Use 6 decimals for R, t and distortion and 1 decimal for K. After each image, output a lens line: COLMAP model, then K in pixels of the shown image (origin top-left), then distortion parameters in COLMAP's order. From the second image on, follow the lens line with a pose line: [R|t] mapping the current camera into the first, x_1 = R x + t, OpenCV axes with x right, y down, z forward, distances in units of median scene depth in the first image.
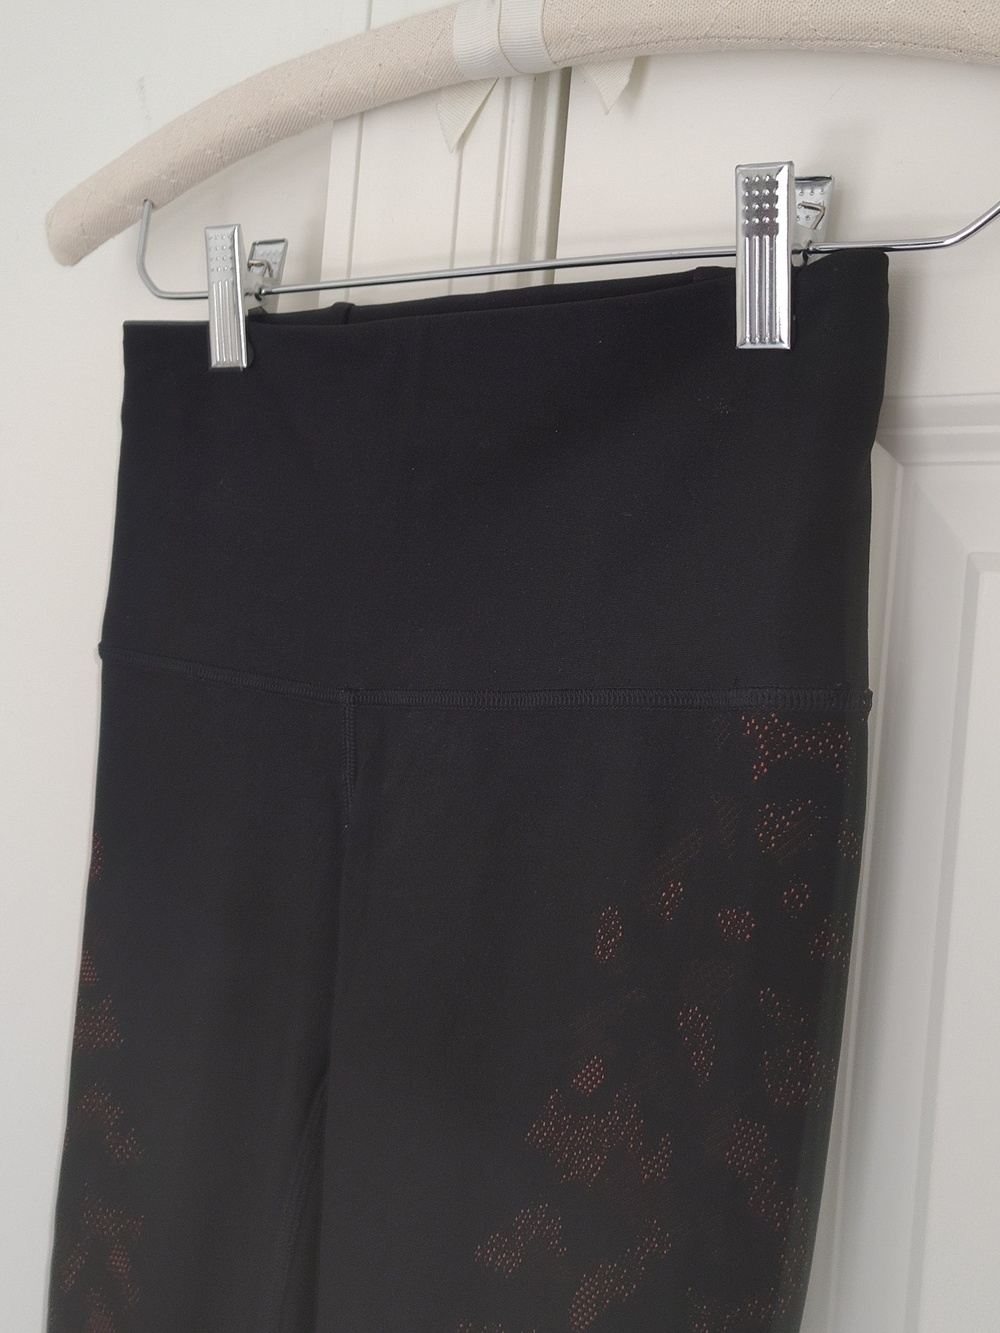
lens RADIAL K [[1546.9, 0, 503.4], [0, 1546.9, 657.3], [0, 0, 1]] dist [-0.002065, 0.000000]
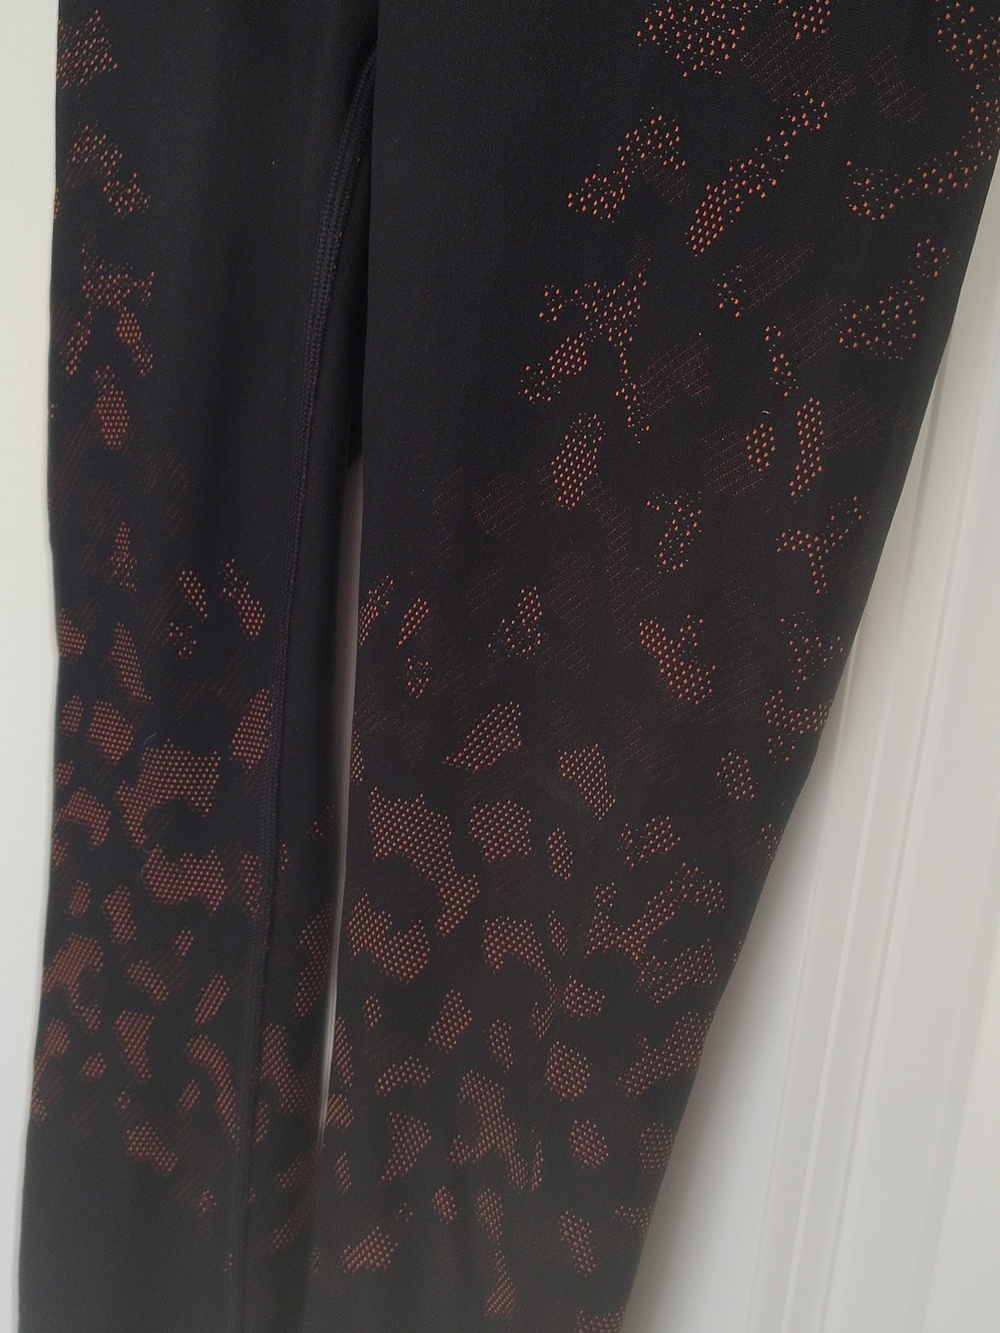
lens RADIAL K [[1546.9, 0, 510.6], [0, 1546.9, 621.9], [0, 0, 1]] dist [-0.002065, 0.000000]
pose [[0.999953, 0.001551, 0.009610, -0.049323], [-0.003882, 0.968853, 0.247607, 0.359454], [-0.008927, -0.247633, 0.968813, 0.145233]]
